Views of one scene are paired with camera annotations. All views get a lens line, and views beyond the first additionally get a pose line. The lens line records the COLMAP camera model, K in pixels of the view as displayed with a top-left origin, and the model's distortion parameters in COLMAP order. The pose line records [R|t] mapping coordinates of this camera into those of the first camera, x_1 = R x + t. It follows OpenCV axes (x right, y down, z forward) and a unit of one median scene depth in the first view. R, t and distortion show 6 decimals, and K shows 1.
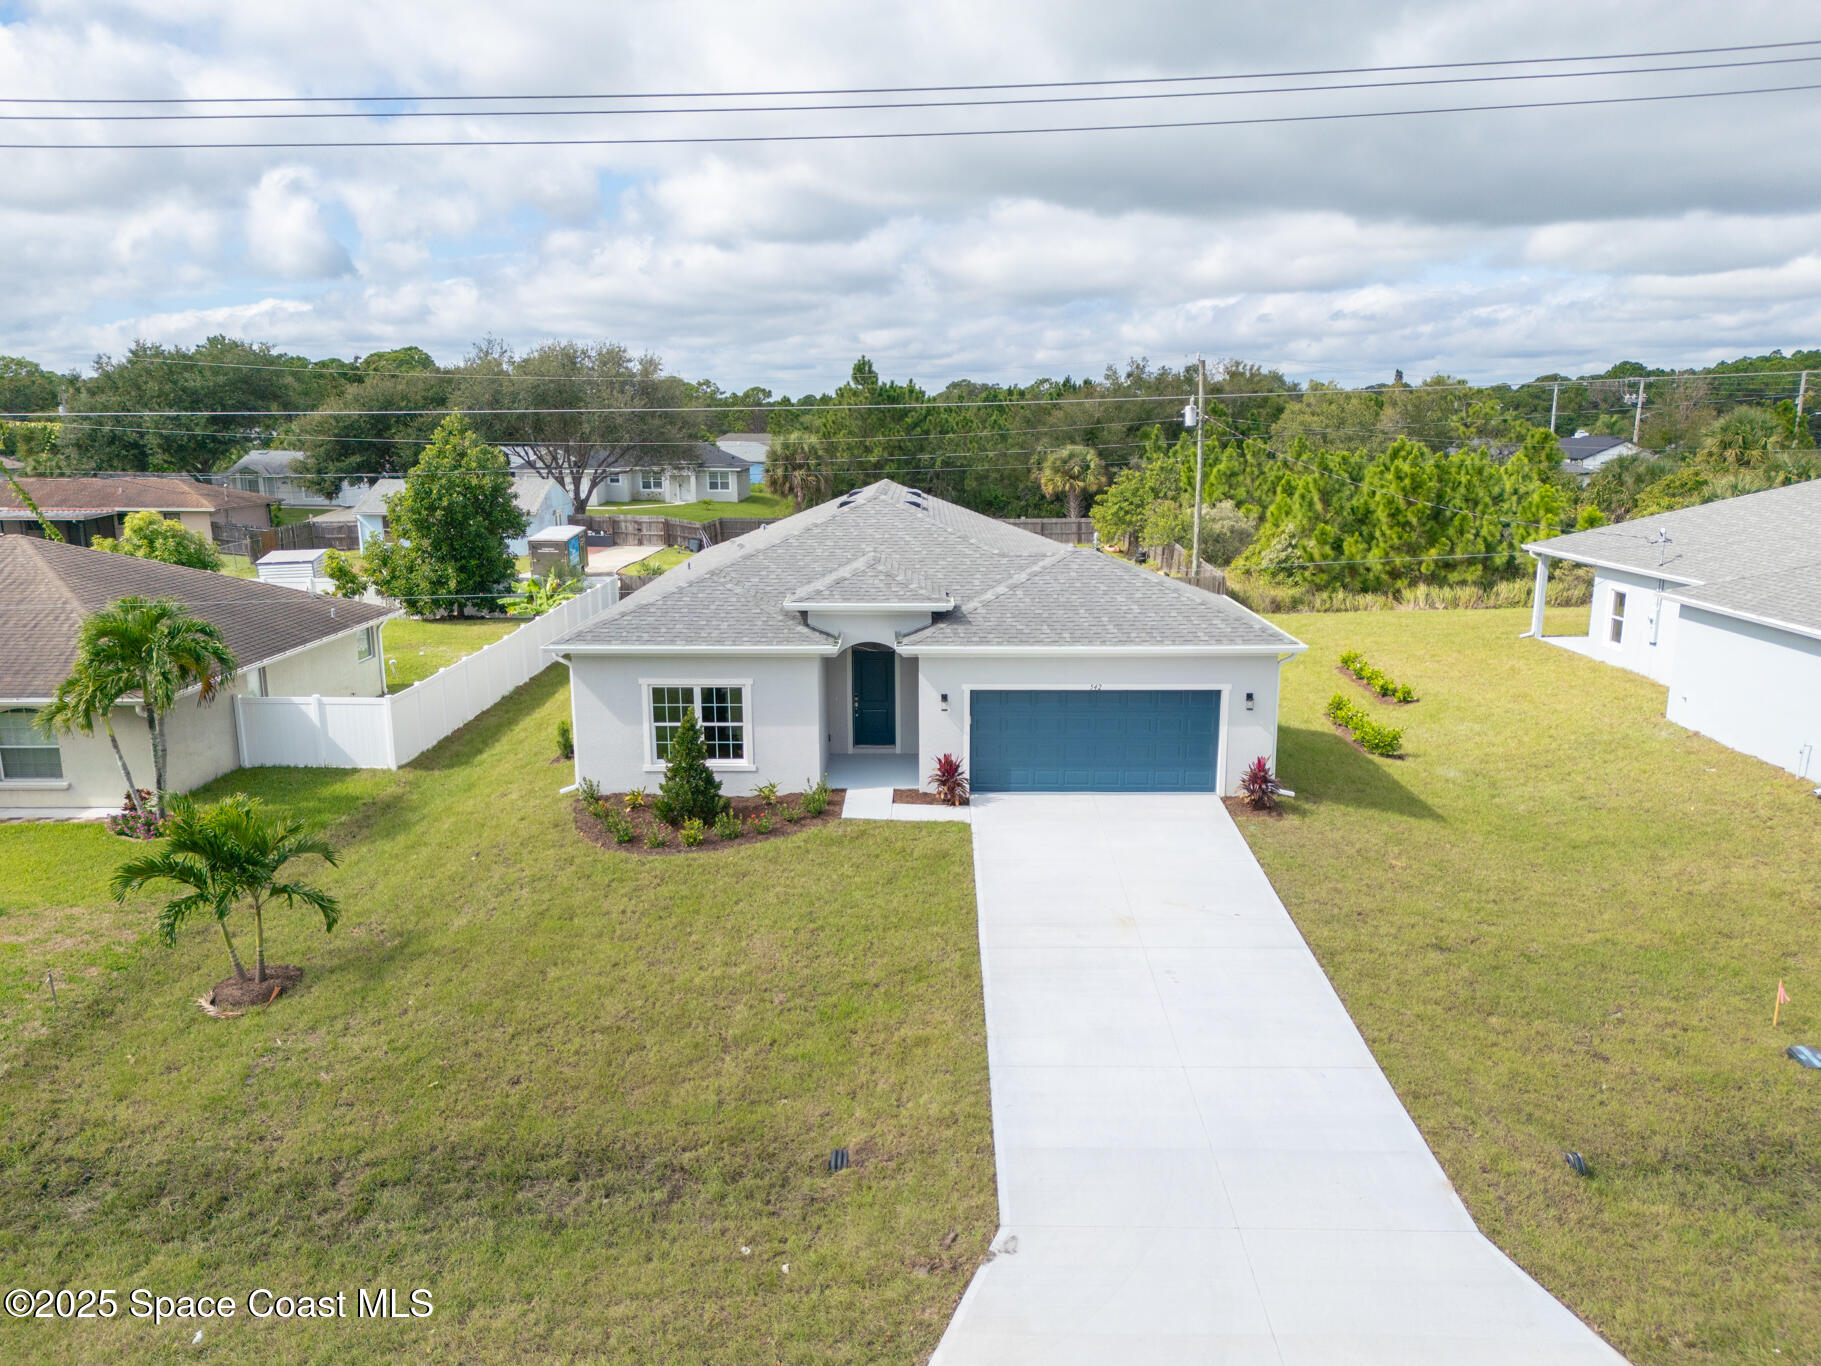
lens RADIAL K [[1379.6, 0, 921.4], [0, 1379.6, 715.6], [0, 0, 1]] dist [0.098025, -0.110753]
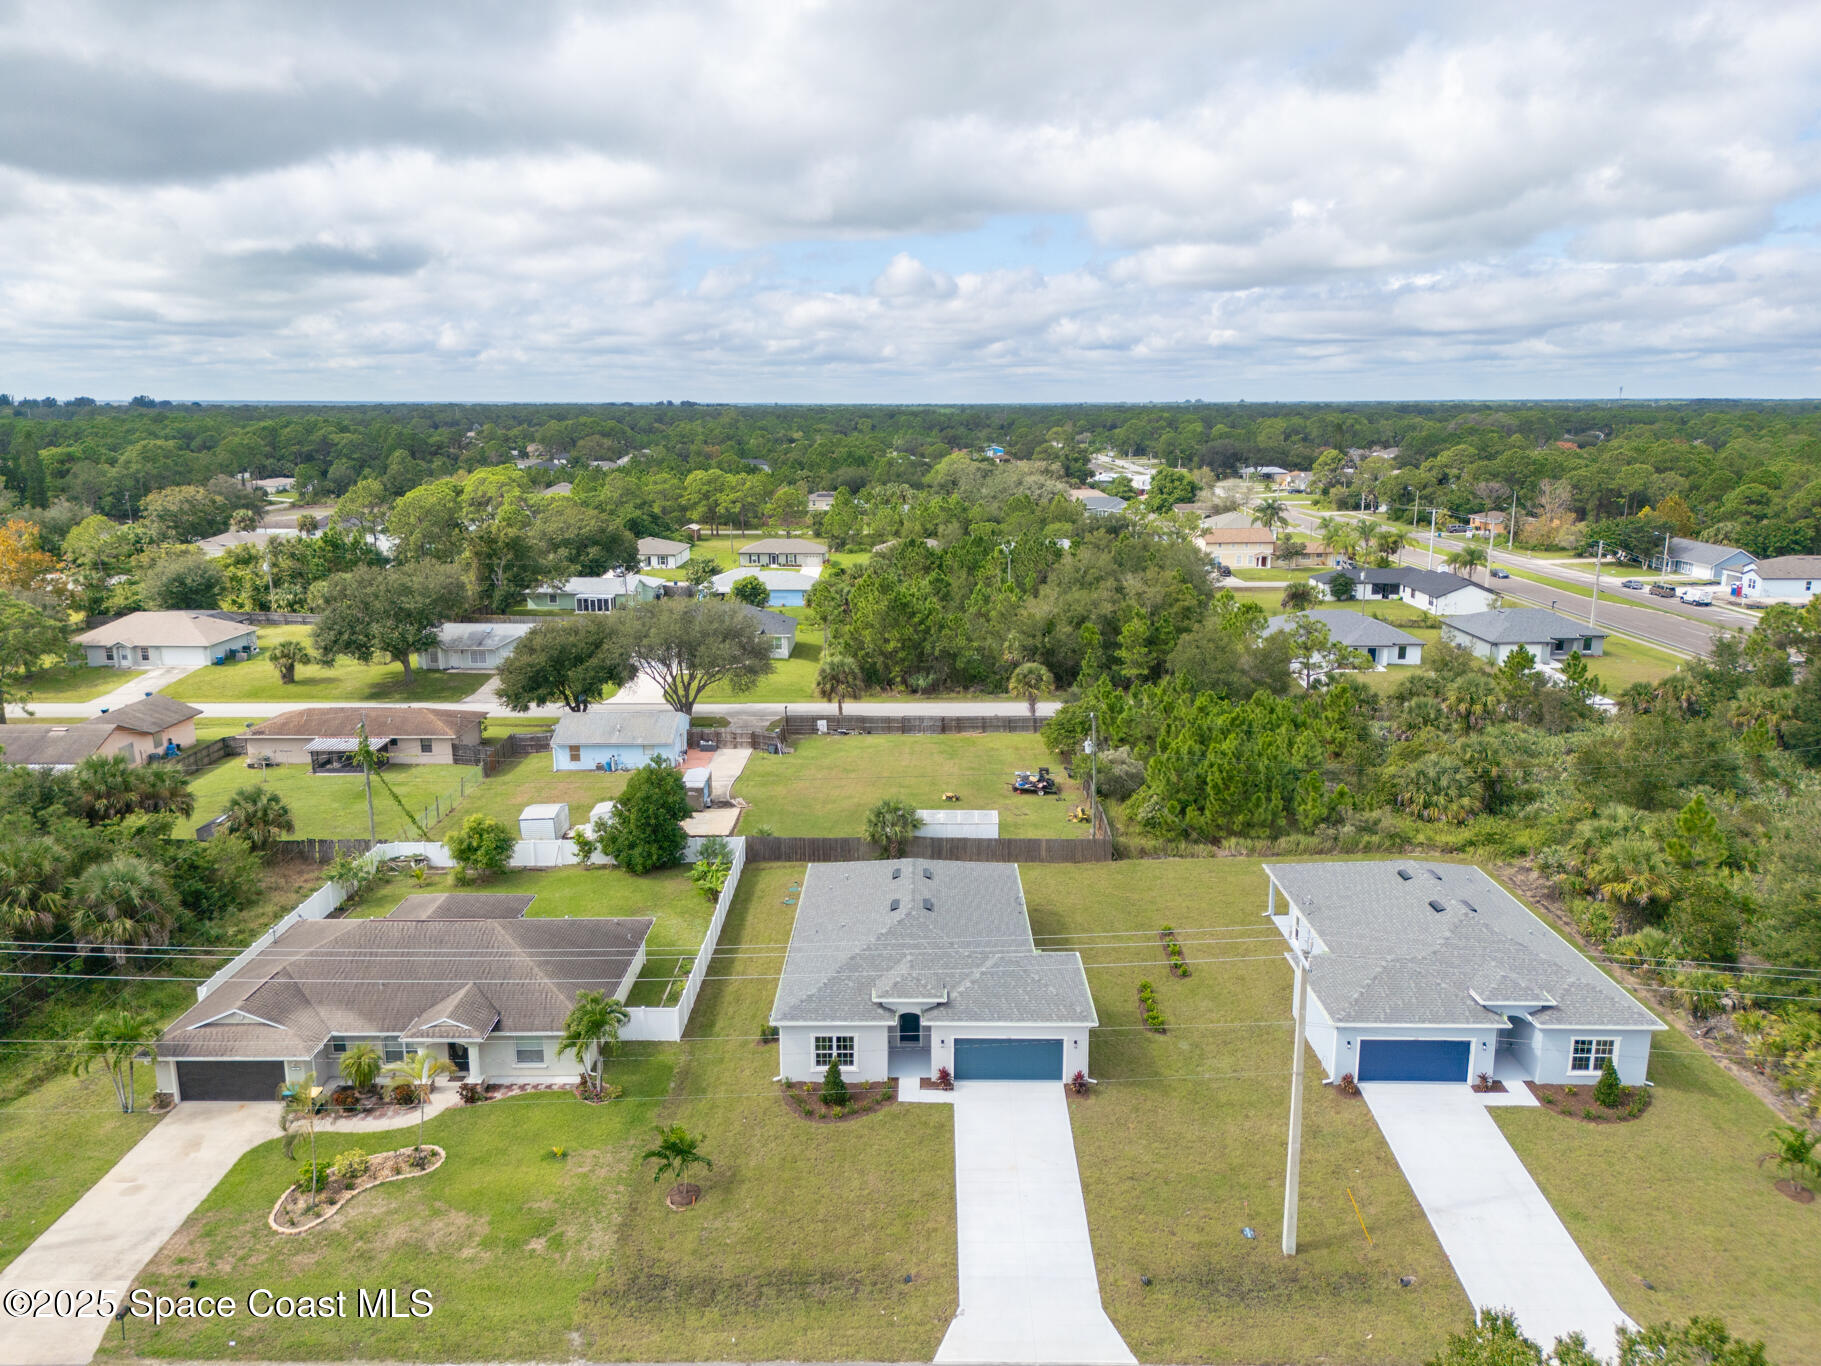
lens RADIAL K [[1287.9, 0, 910.5], [0, 1287.9, 683.0], [0, 0, 1]] dist [0.083766, -0.093428]
pose [[0.999971, -0.000923, -0.007562, -0.019274], [0.000931, 0.999999, 0.001118, -0.606983], [0.007561, -0.001125, 0.999971, -1.142564]]
